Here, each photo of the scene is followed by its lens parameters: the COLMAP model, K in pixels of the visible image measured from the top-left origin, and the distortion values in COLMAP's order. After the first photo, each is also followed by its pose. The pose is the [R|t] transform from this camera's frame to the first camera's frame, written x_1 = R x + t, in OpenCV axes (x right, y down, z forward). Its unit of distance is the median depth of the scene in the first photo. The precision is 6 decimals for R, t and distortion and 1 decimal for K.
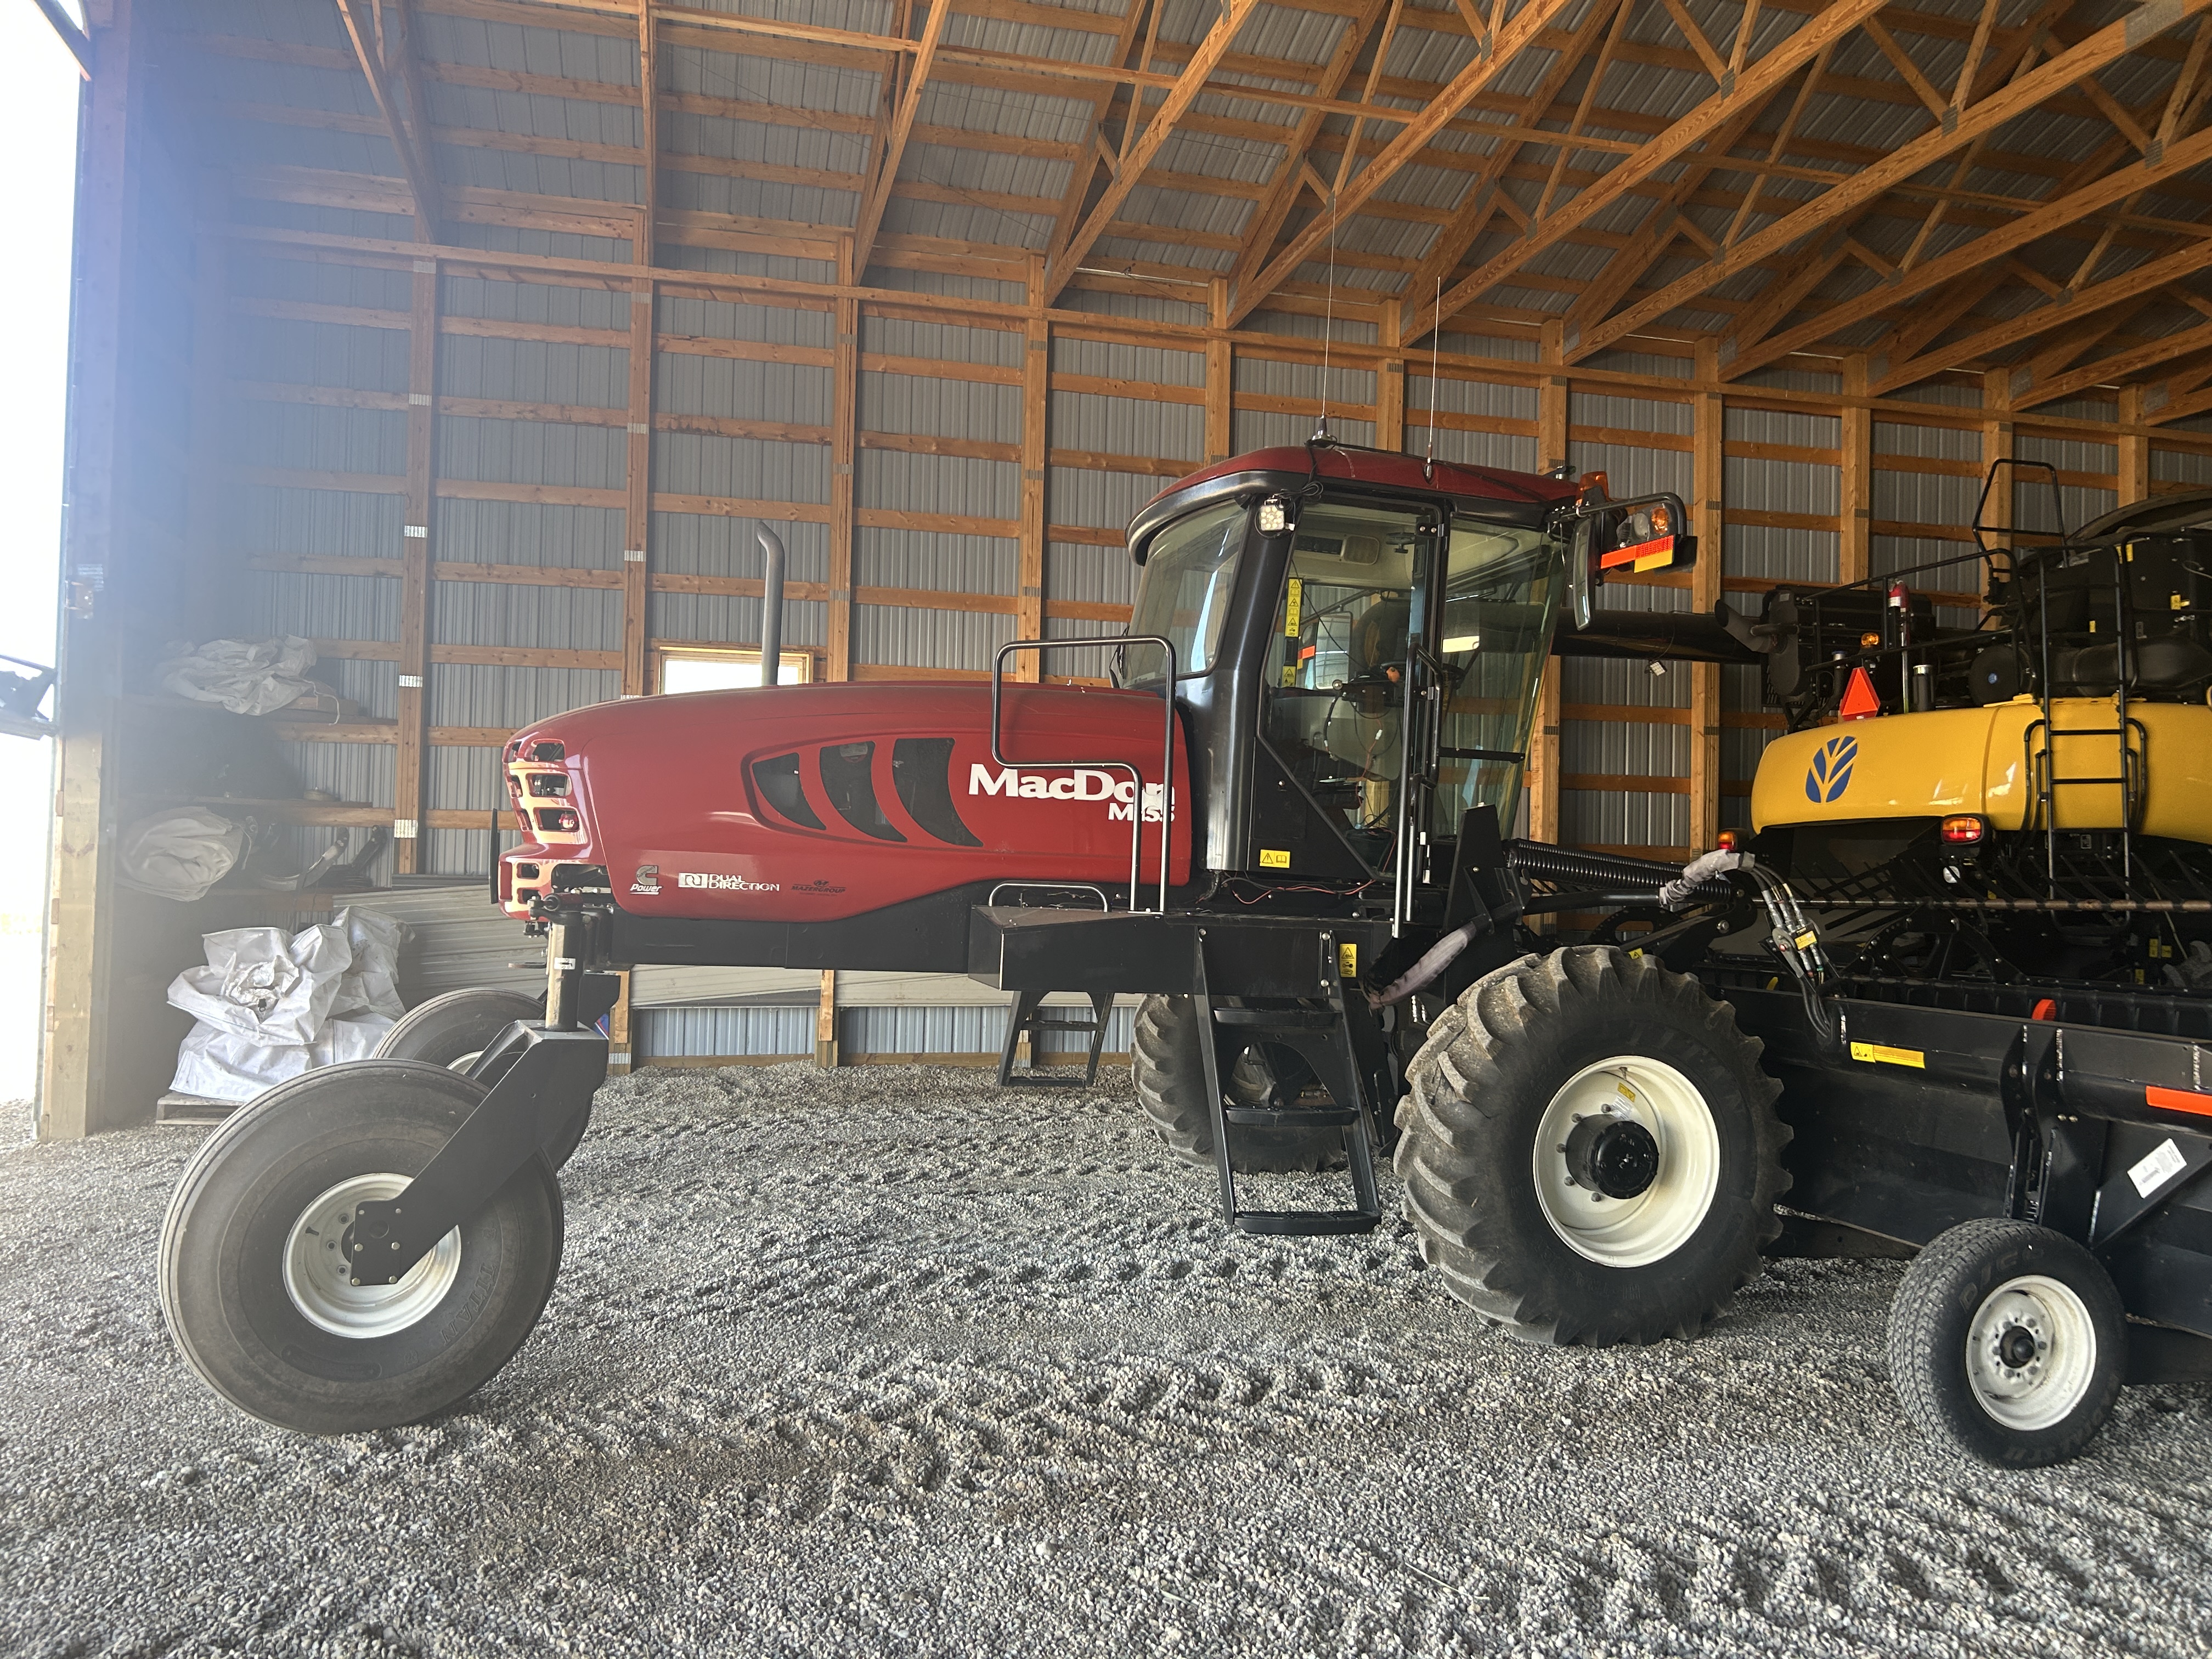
lens RADIAL K [[1662.8, 0, 1110.2], [0, 1662.8, 837.6], [0, 0, 1]] dist [0.039323, -0.052857]
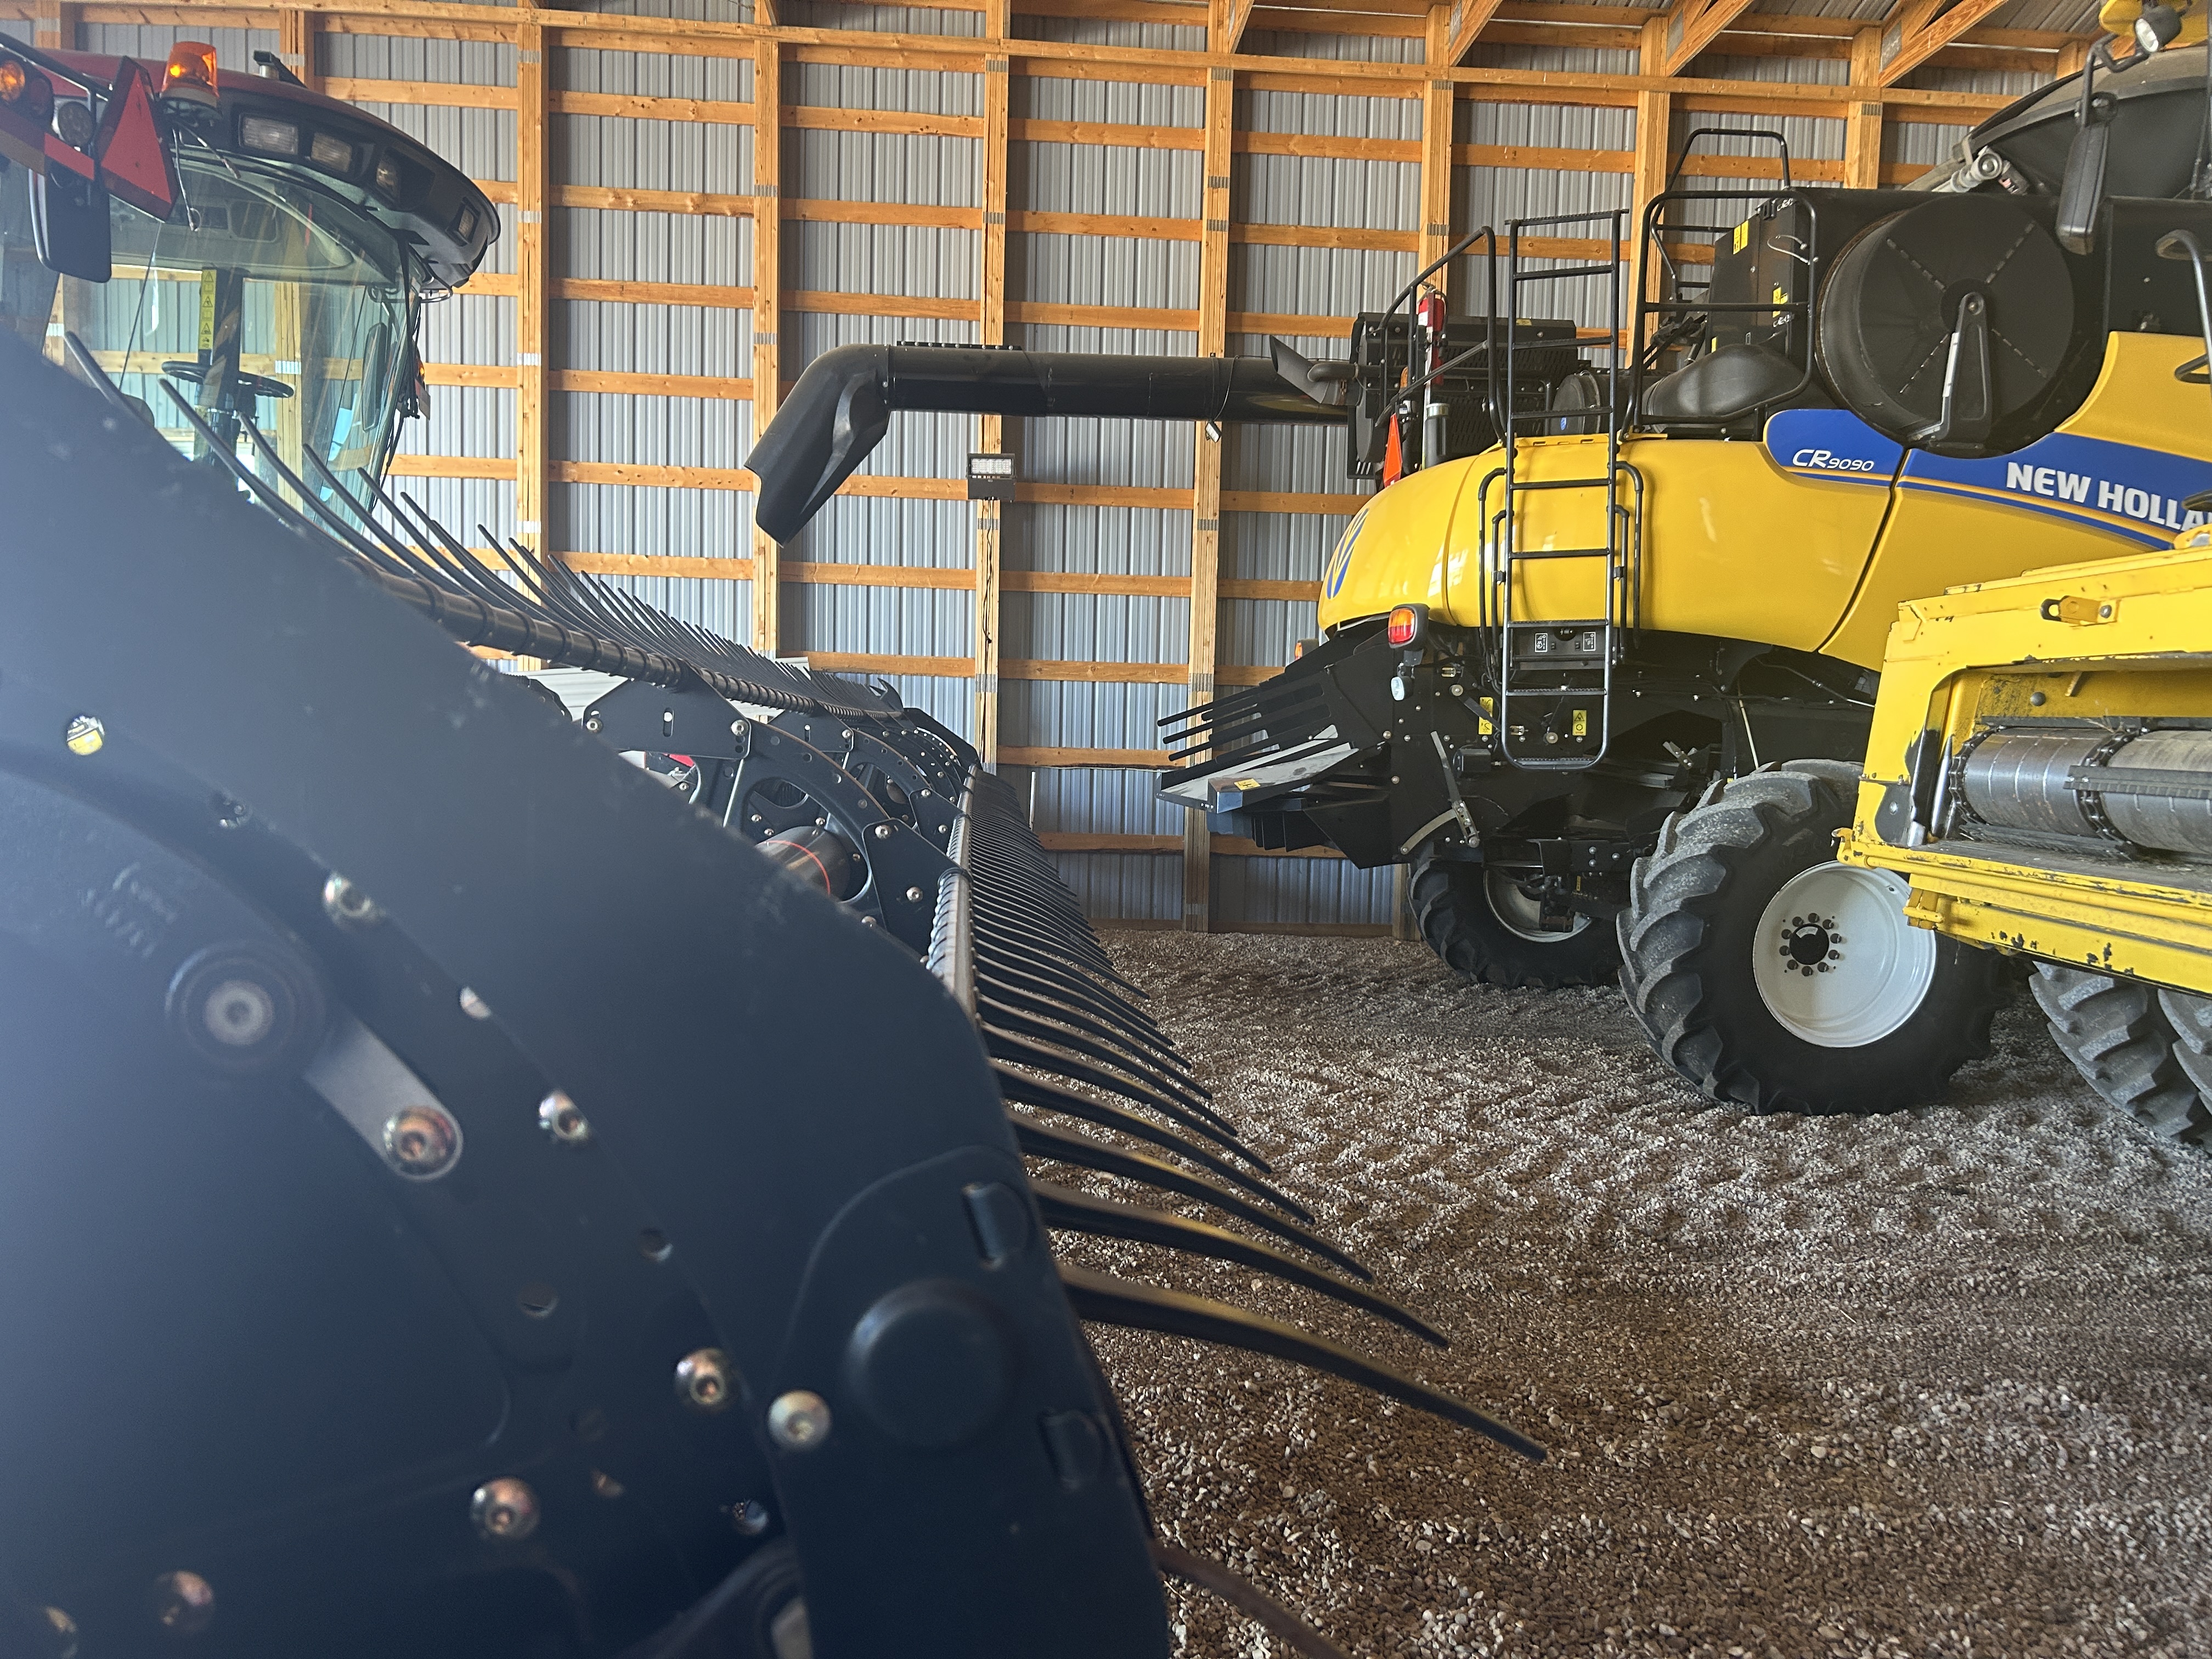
lens RADIAL K [[1662.8, 0, 1139.2], [0, 1662.8, 838.6], [0, 0, 1]] dist [0.039323, -0.052857]
pose [[0.983030, 0.018331, -0.182528, 0.536003], [-0.002443, 0.996215, 0.086892, 0.025025], [0.183430, -0.084972, 0.979353, 0.265555]]
